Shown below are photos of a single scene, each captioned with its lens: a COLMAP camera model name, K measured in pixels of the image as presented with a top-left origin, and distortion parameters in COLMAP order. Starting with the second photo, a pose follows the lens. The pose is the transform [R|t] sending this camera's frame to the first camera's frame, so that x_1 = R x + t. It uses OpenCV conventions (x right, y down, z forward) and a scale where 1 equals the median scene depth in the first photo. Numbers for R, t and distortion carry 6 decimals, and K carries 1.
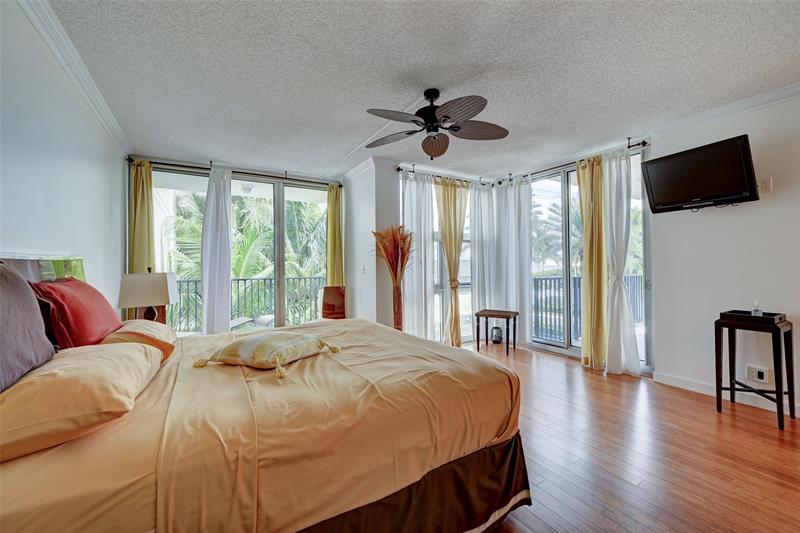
lens RADIAL K [[321.7, 0, 395.4], [0, 321.7, 274.2], [0, 0, 1]] dist [0.000703, 0.000100]
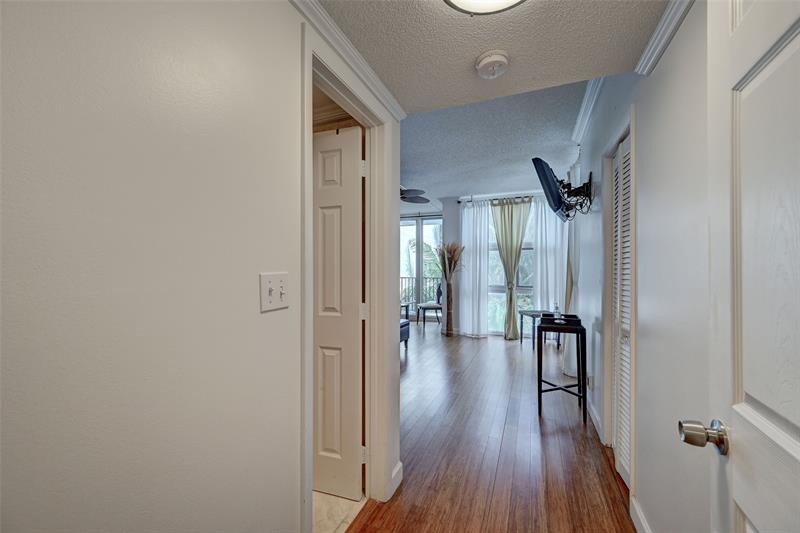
lens RADIAL K [[318.6, 0, 398.5], [0, 318.6, 270.4], [0, 0, 1]] dist [0.001809, 0.000112]
pose [[0.612484, 0.005102, -0.790467, 0.920956], [-0.018181, 0.999806, -0.007635, -0.010729], [0.790274, 0.019048, 0.612458, -0.056325]]
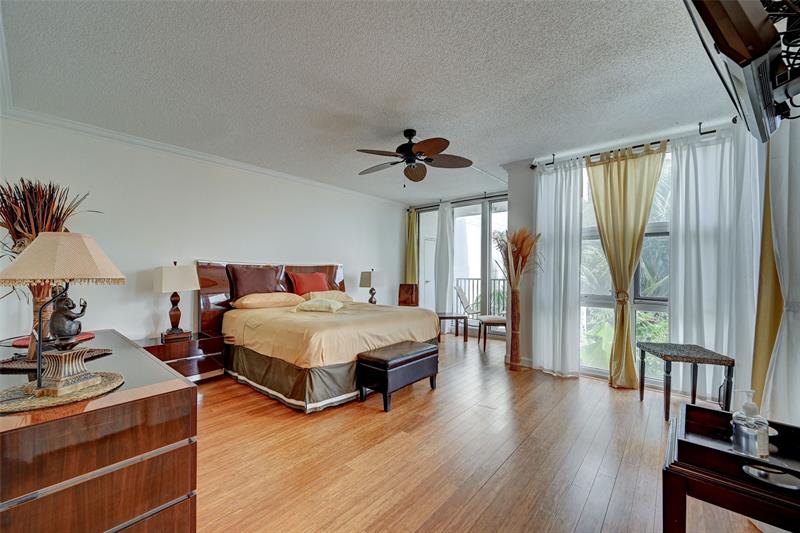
lens RADIAL K [[318.6, 0, 398.5], [0, 318.6, 270.4], [0, 0, 1]] dist [0.001809, 0.000112]
pose [[0.340695, 0.009472, -0.940126, 0.719450], [-0.025317, 0.999679, 0.000897, -0.017760], [0.939833, 0.023496, 0.340825, 0.319545]]
